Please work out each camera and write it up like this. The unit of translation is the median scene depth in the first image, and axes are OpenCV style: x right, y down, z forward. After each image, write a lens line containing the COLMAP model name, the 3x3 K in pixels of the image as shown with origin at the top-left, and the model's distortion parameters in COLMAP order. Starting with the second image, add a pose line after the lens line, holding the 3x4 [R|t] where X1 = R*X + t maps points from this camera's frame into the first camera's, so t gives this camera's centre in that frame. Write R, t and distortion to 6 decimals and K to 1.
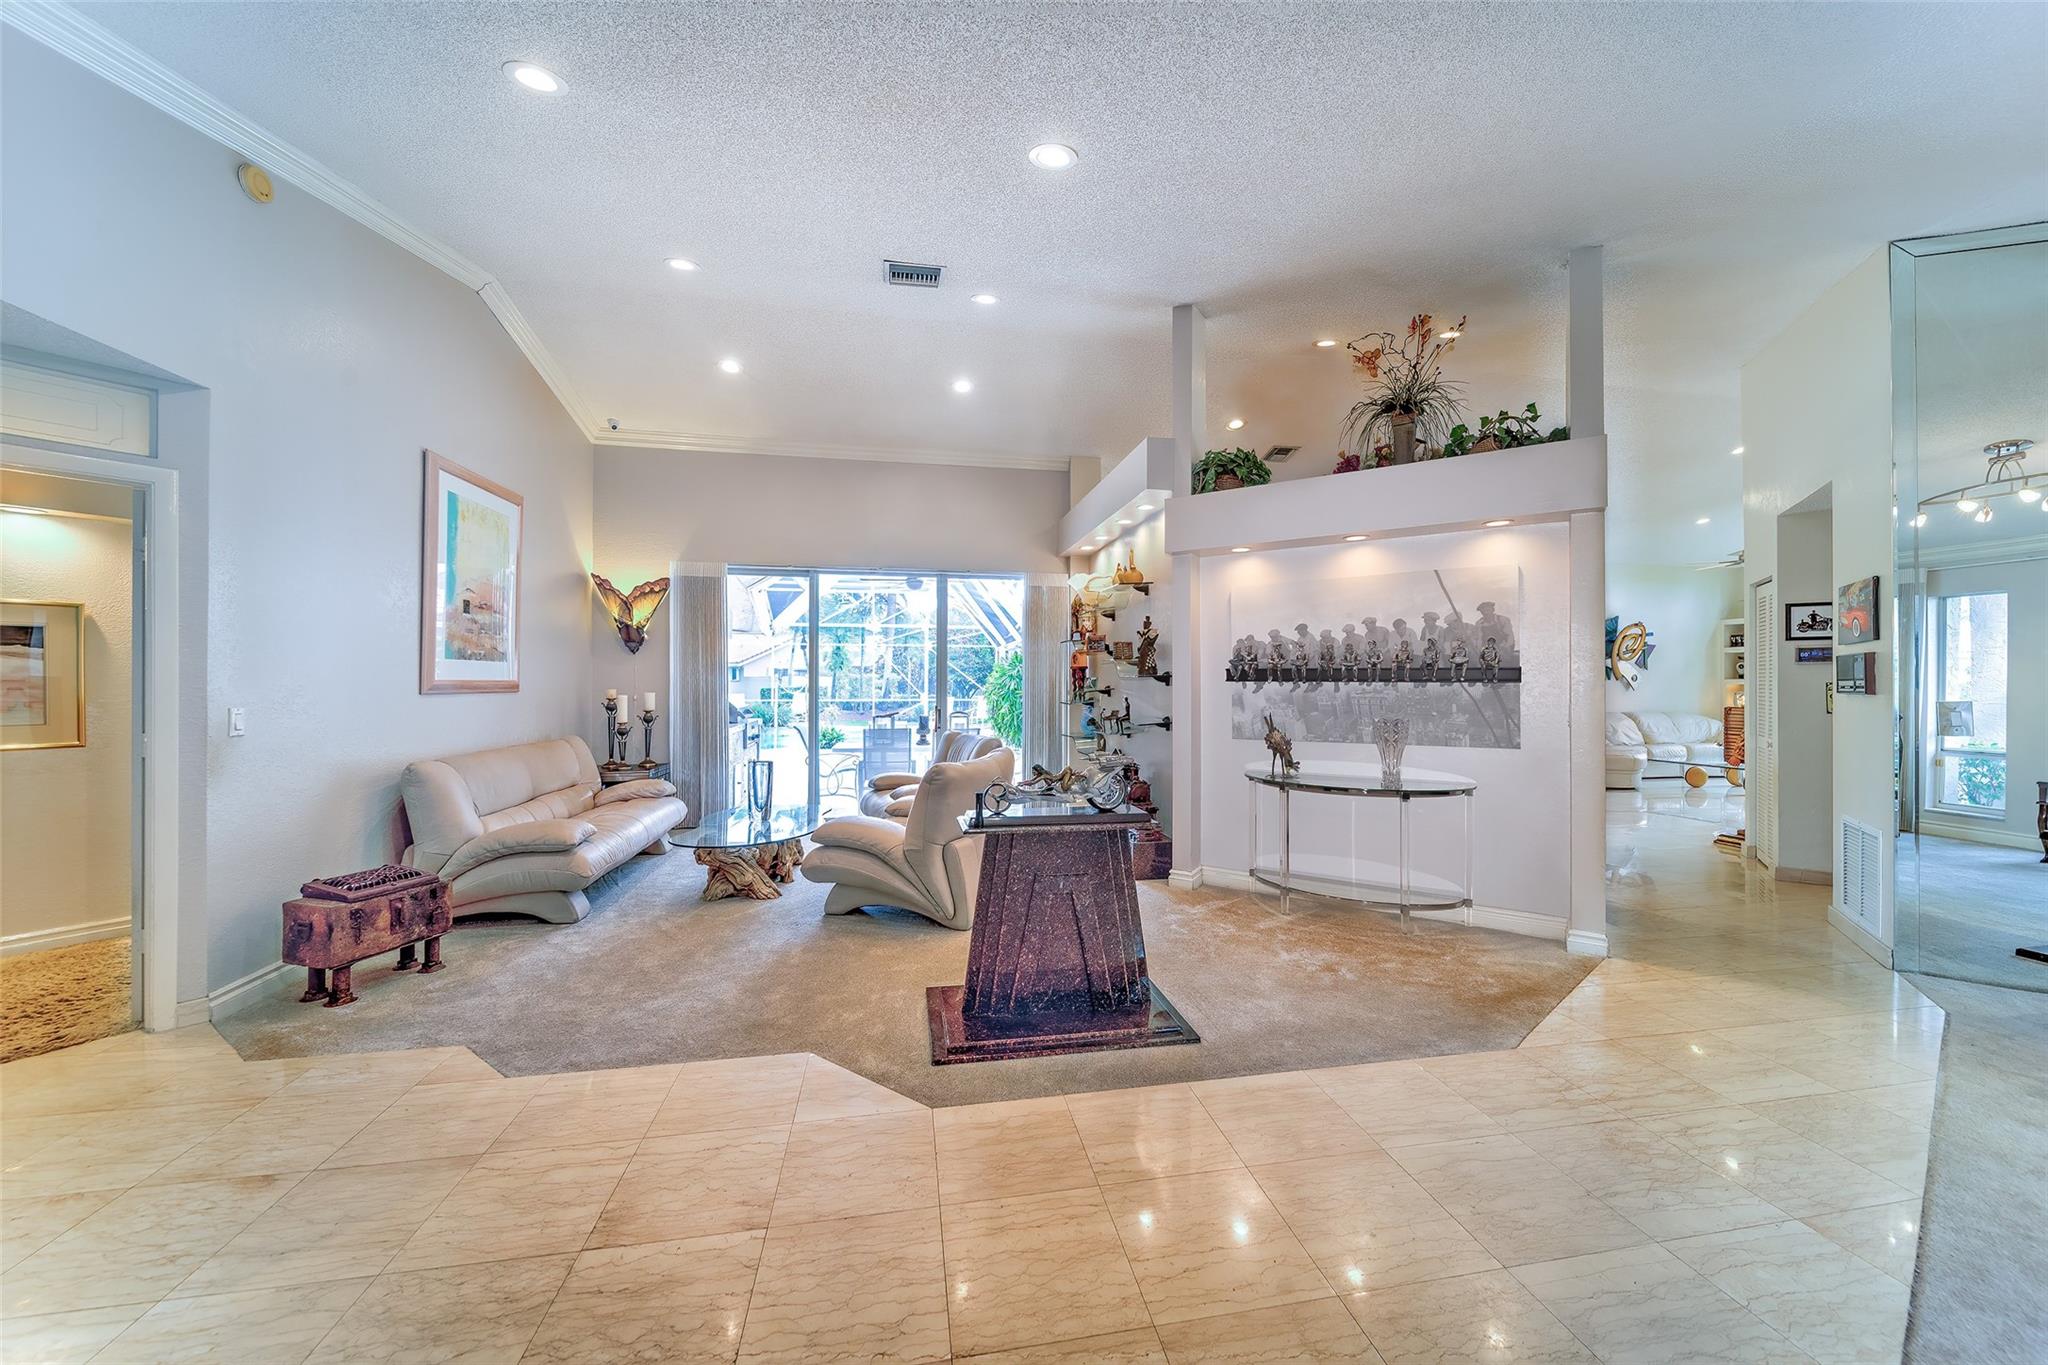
lens RADIAL K [[723.2, 0, 1027.4], [0, 723.2, 681.0], [0, 0, 1]] dist [0.002281, 0.000067]
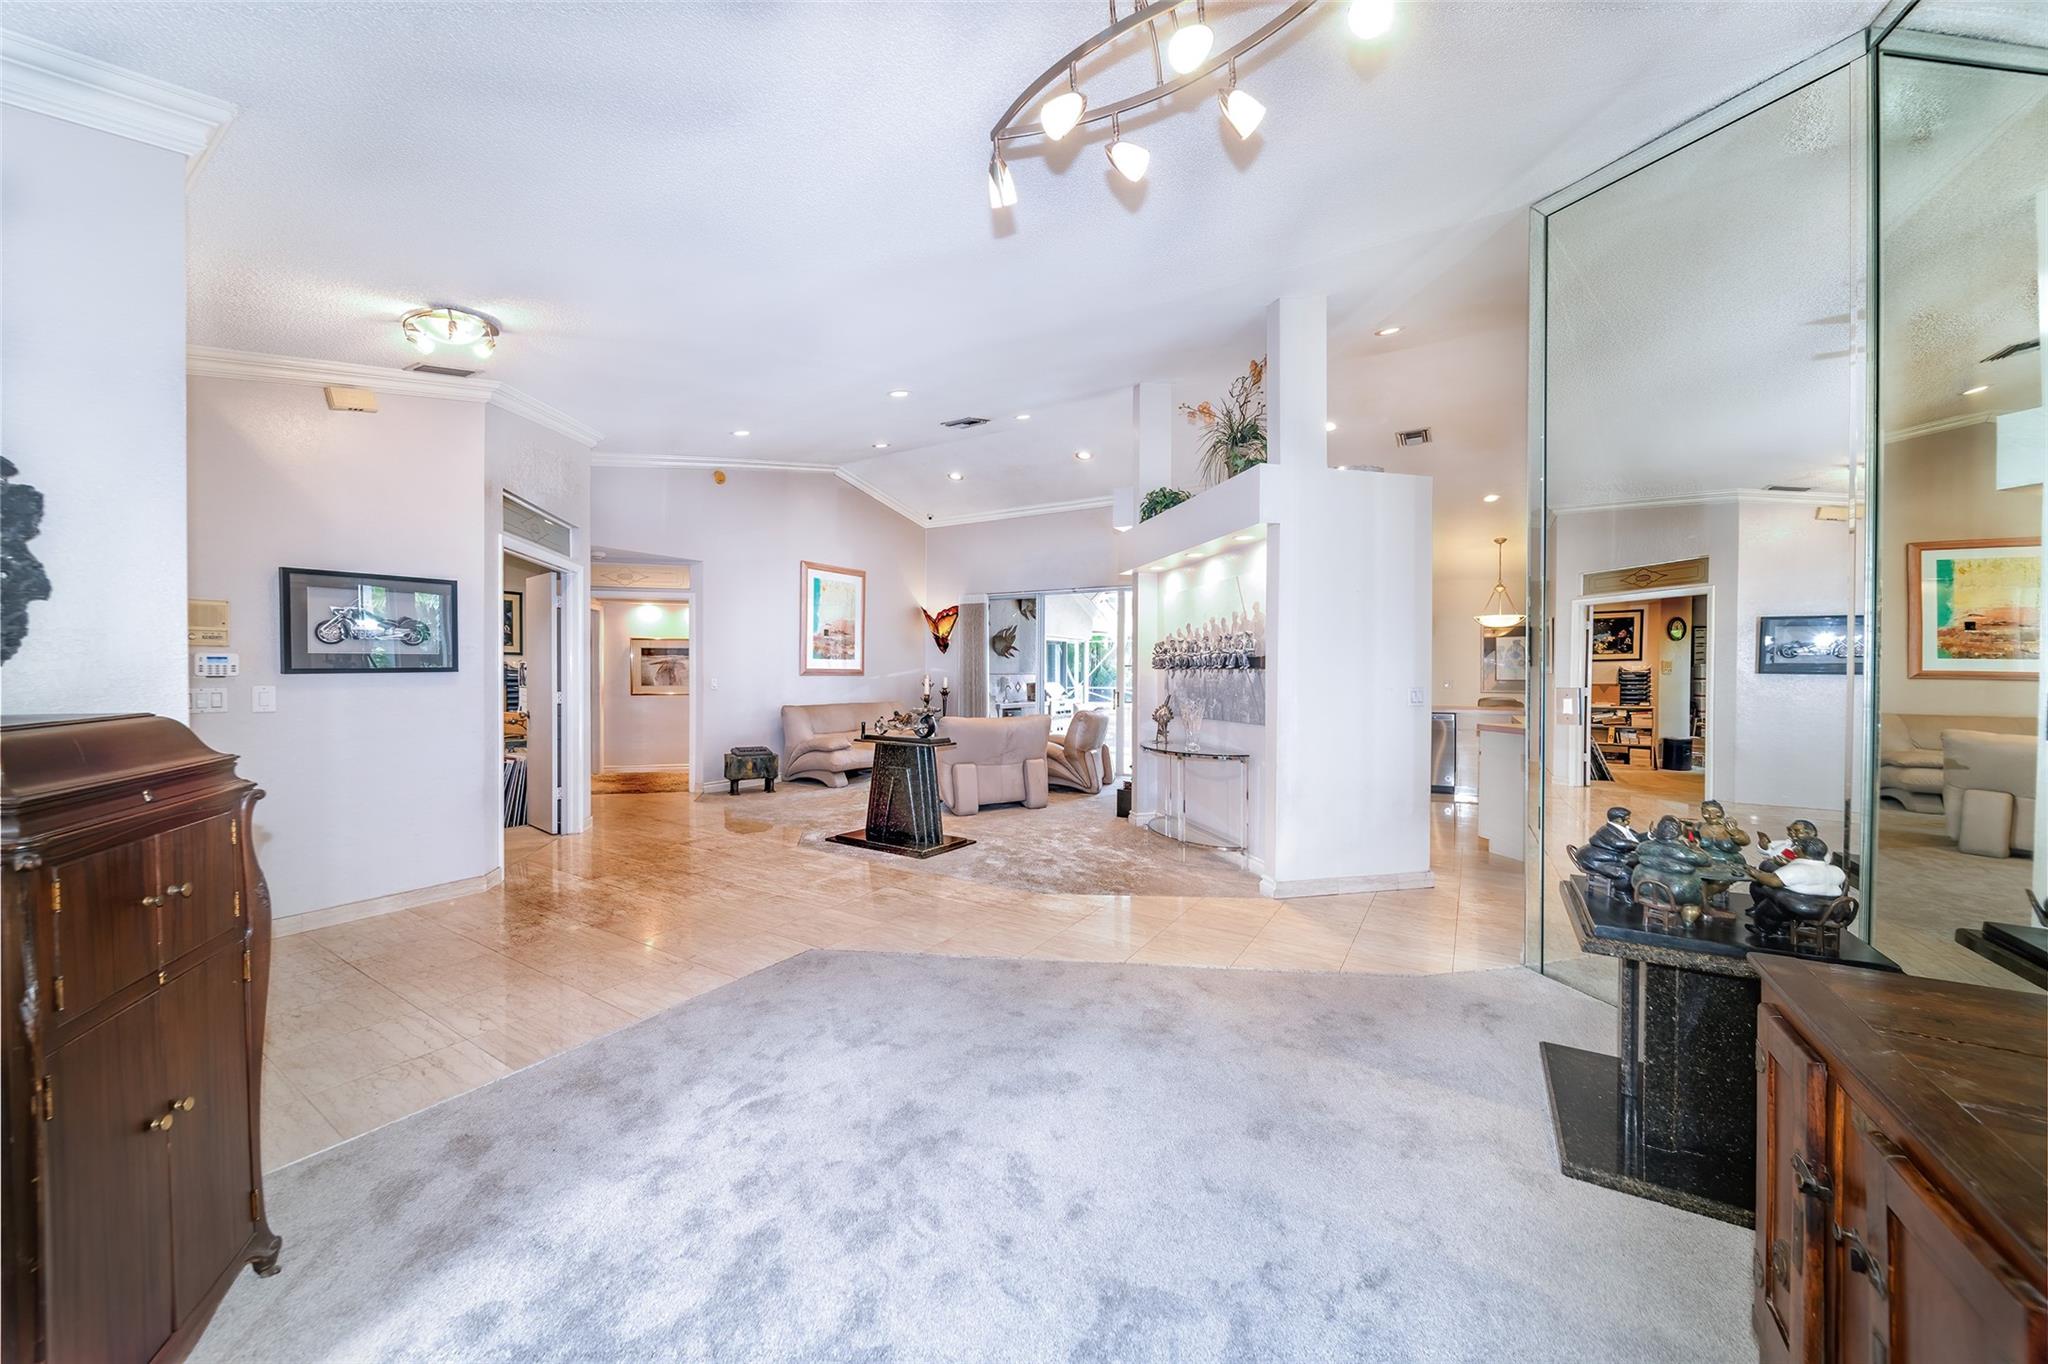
lens RADIAL K [[723.2, 0, 1034.6], [0, 723.2, 674.4], [0, 0, 1]] dist [0.002281, 0.000067]
pose [[0.745890, 0.003890, -0.666057, 0.993277], [-0.003908, 0.999991, 0.001464, 0.009274], [0.666057, 0.001510, 0.745899, -0.121189]]
